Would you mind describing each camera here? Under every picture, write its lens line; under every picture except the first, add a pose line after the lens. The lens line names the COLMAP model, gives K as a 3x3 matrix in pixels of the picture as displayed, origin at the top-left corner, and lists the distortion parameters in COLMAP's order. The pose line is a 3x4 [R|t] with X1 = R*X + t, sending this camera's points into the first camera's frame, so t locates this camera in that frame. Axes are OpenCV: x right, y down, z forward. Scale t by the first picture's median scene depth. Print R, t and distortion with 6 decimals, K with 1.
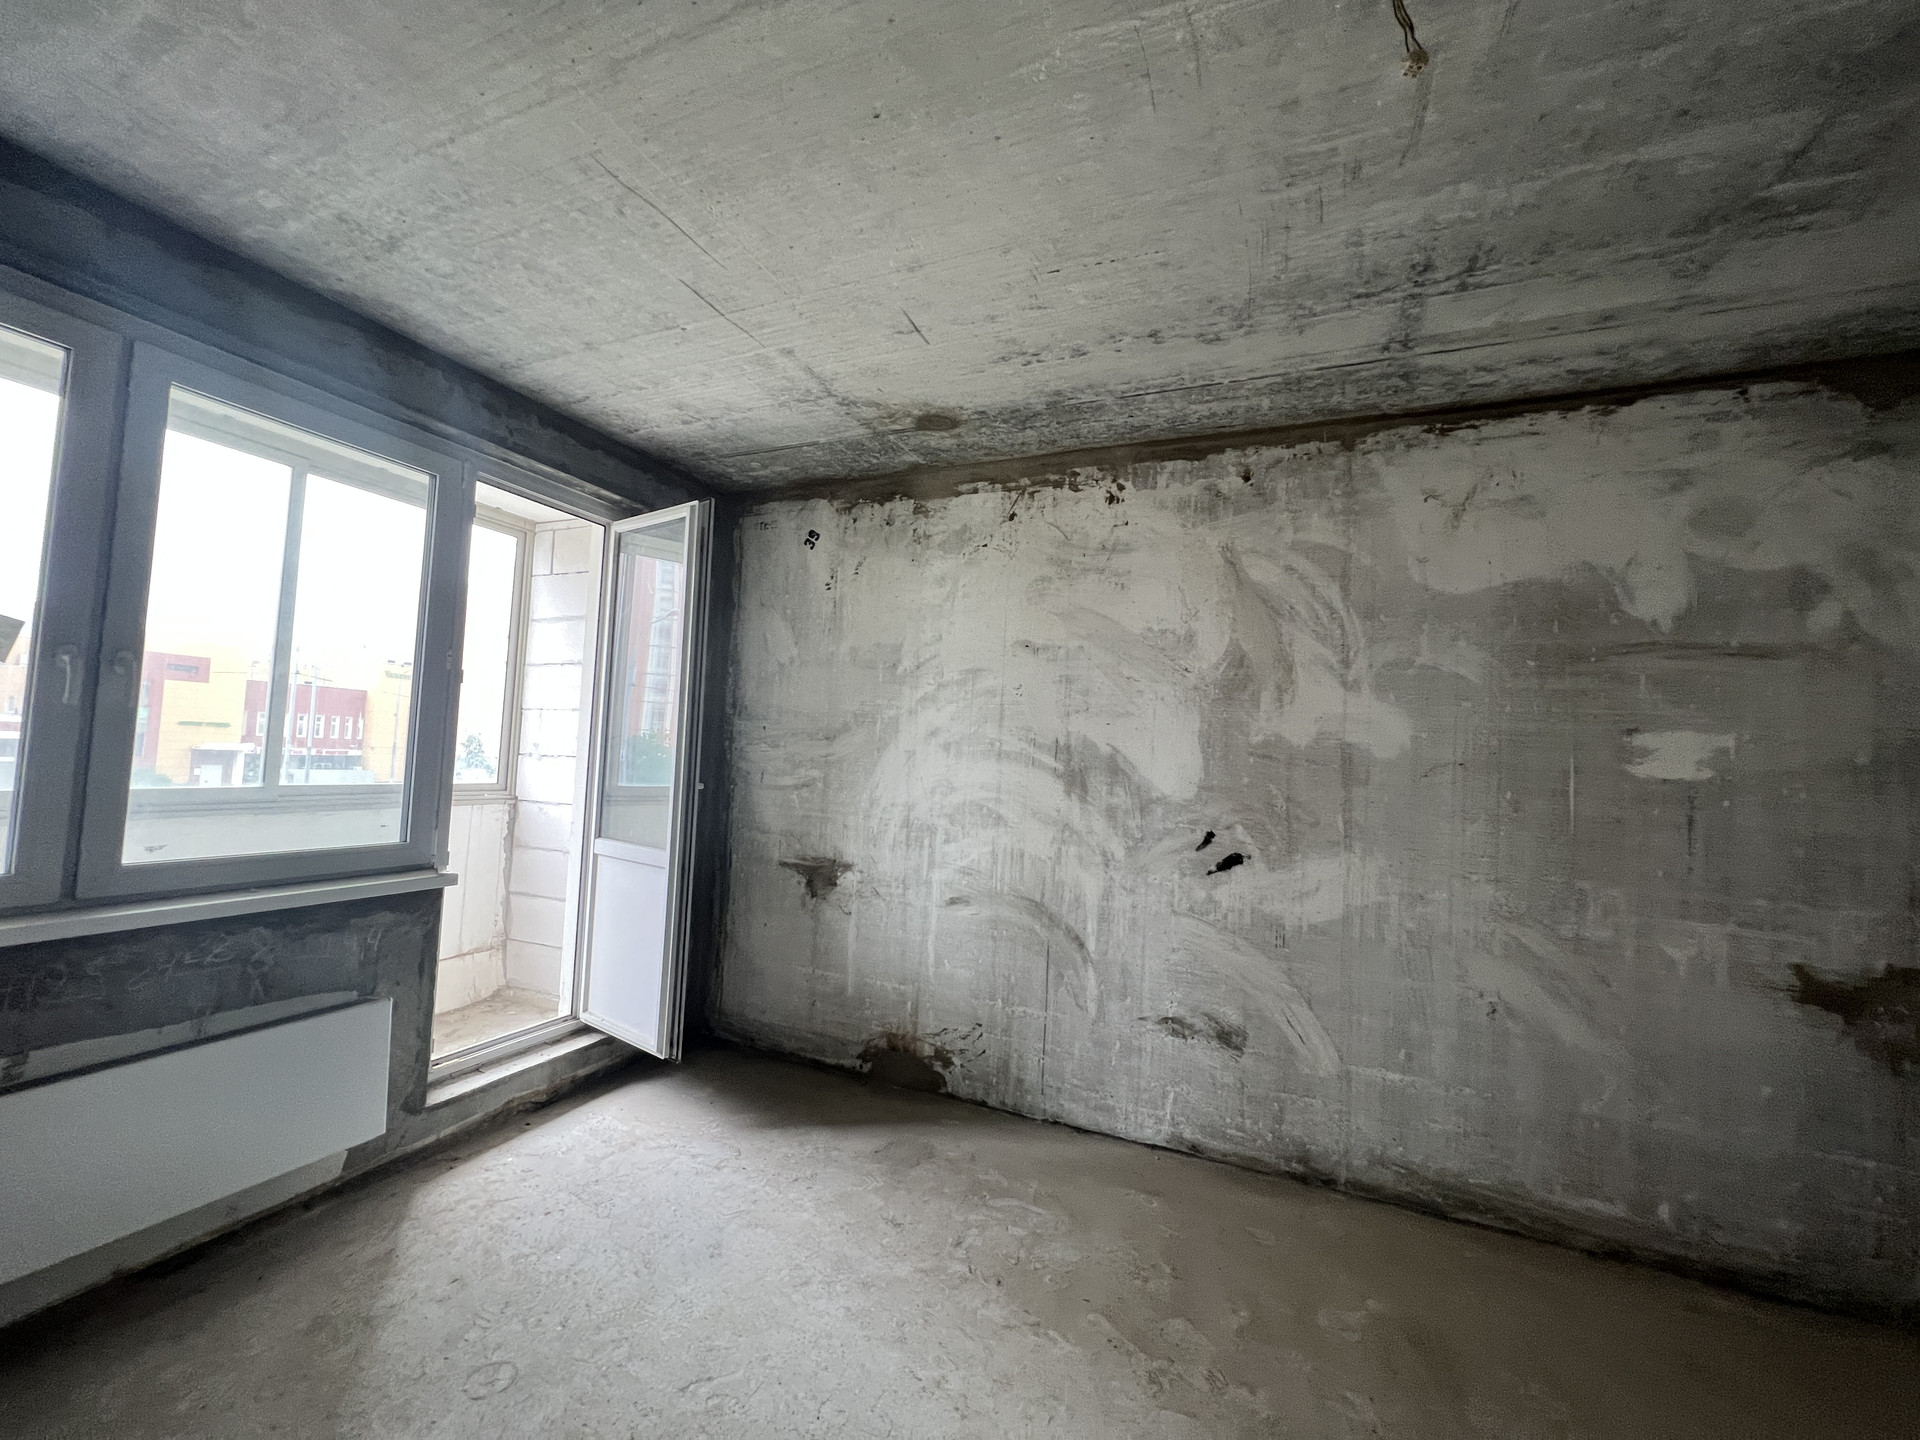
lens RADIAL K [[768.2, 0, 957.8], [0, 768.2, 713.3], [0, 0, 1]] dist [-0.001796, 0.000542]
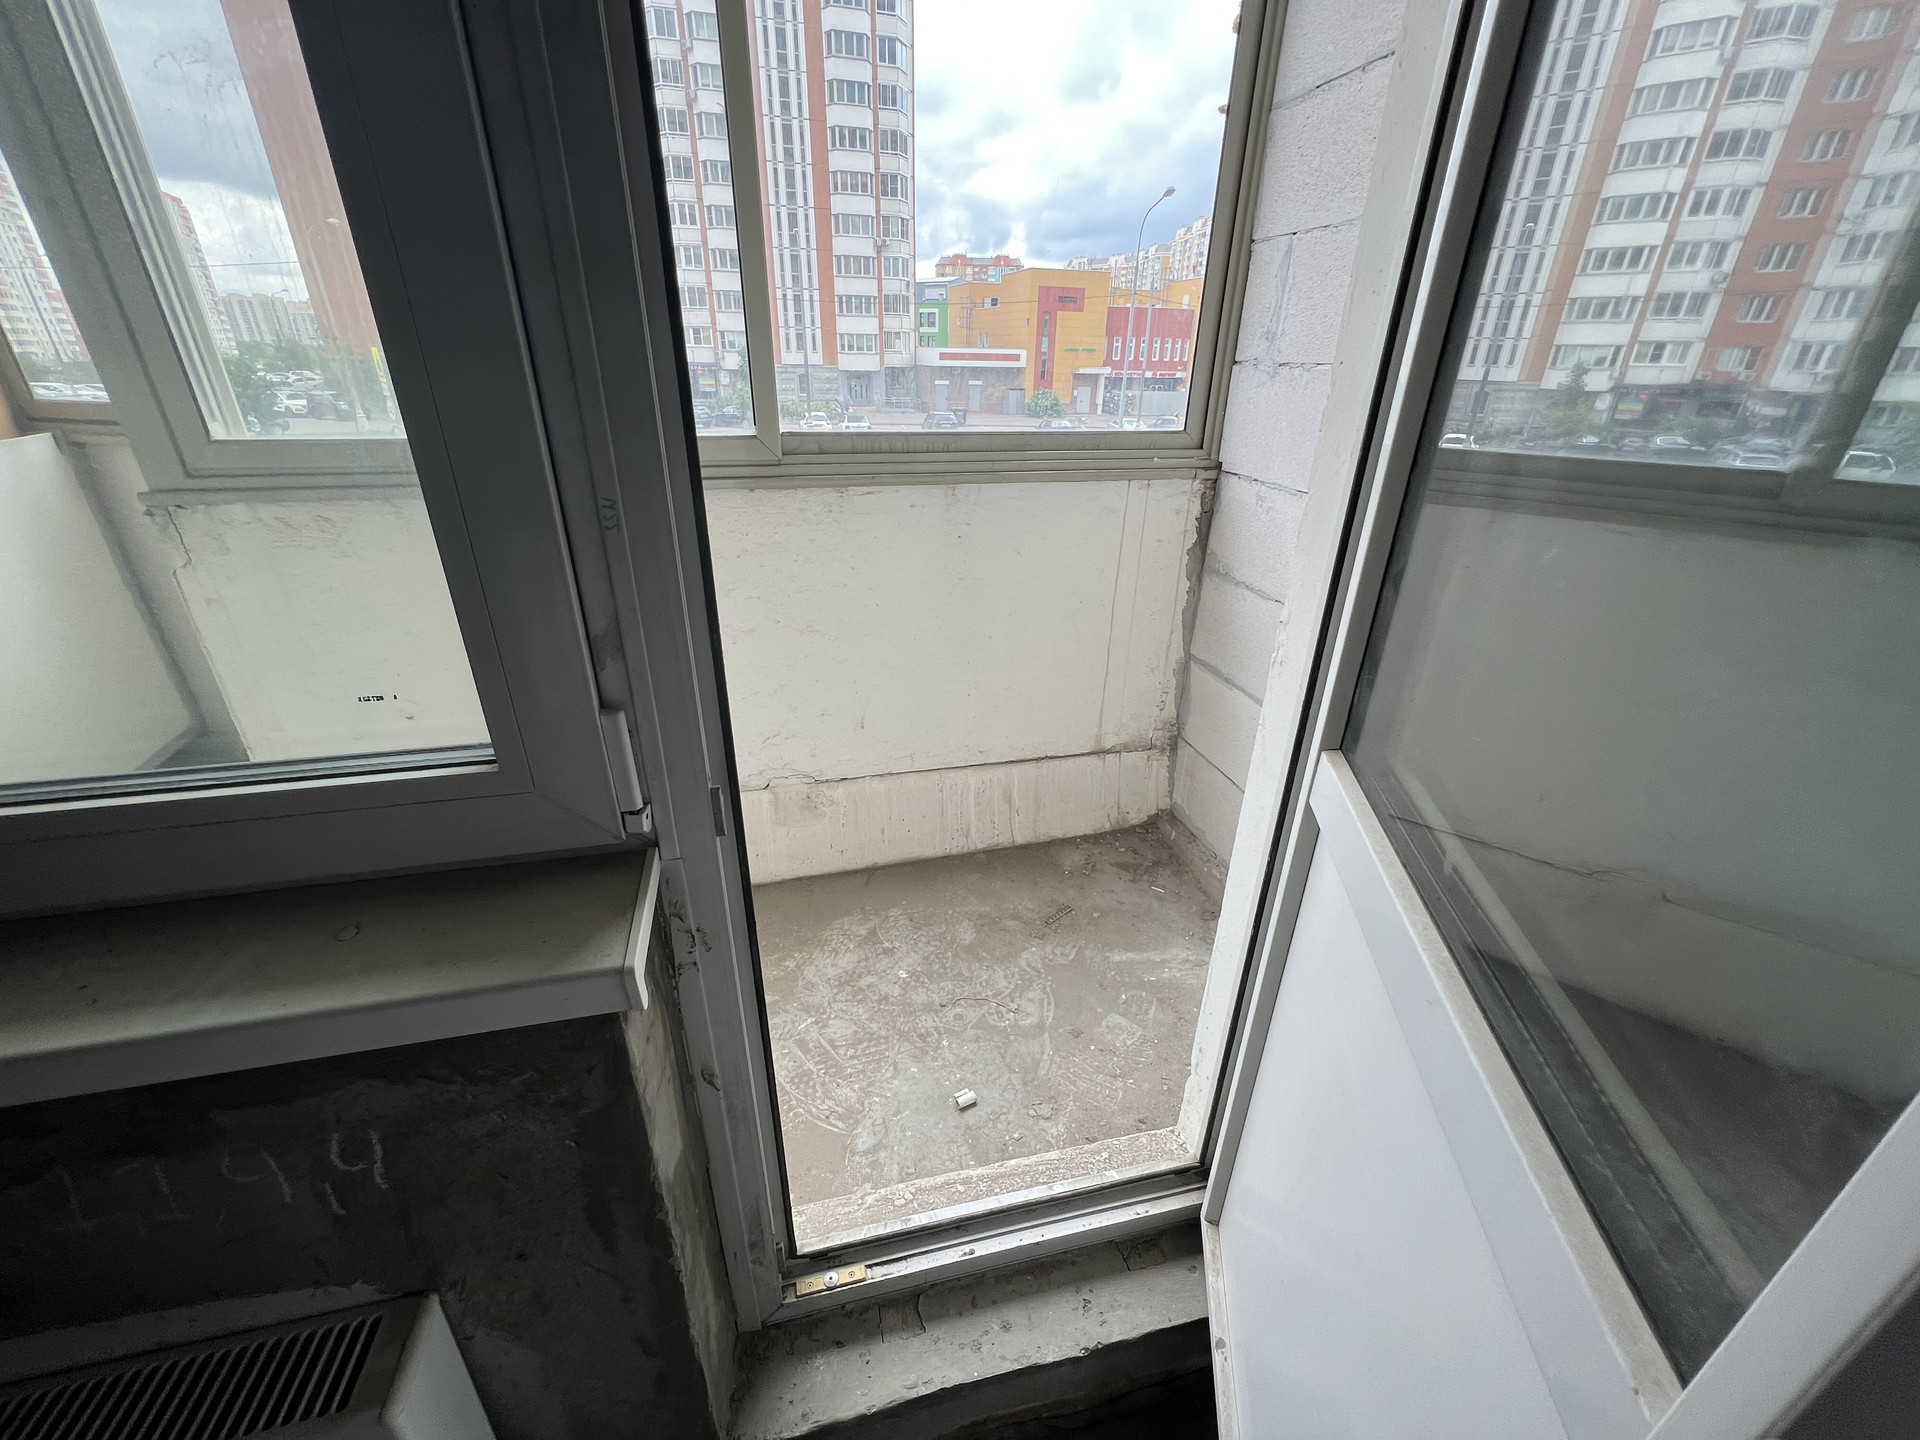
lens RADIAL K [[768.2, 0, 957.0], [0, 768.2, 719.6], [0, 0, 1]] dist [-0.001796, 0.000542]
pose [[0.595802, 0.317589, -0.737670, -0.431670], [0.056276, 0.899726, 0.432812, 0.059199], [0.801157, -0.299383, 0.518186, 0.908039]]
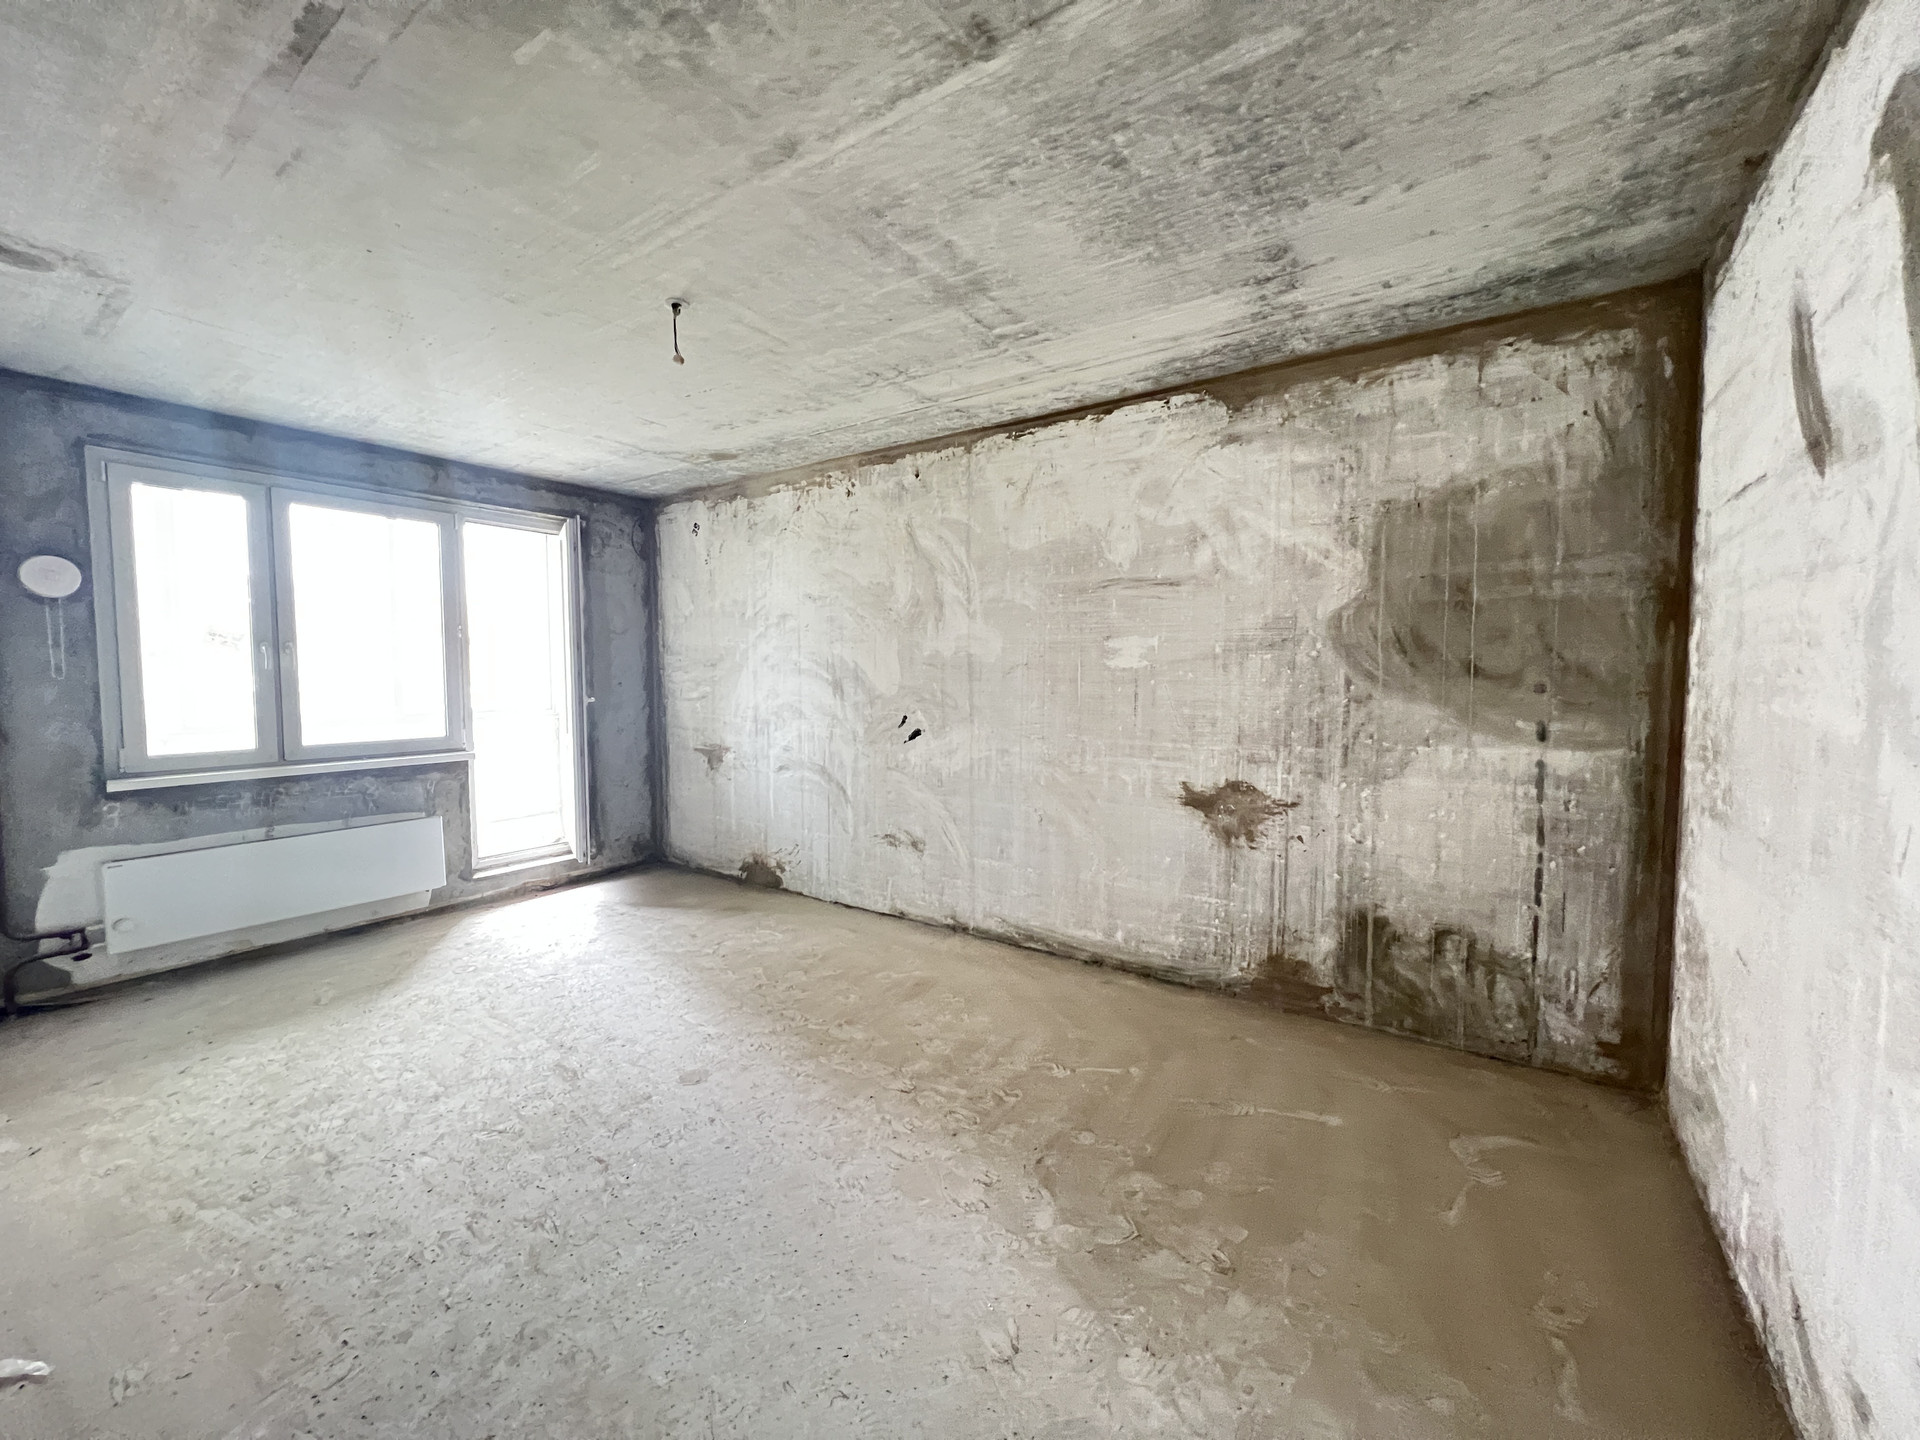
lens RADIAL K [[768.2, 0, 959.3], [0, 768.2, 714.2], [0, 0, 1]] dist [-0.001796, 0.000542]
pose [[0.980167, -0.035802, -0.194910, 0.737505], [0.056807, 0.993030, 0.103267, -0.000091], [0.189855, -0.112291, 0.975370, -0.473034]]
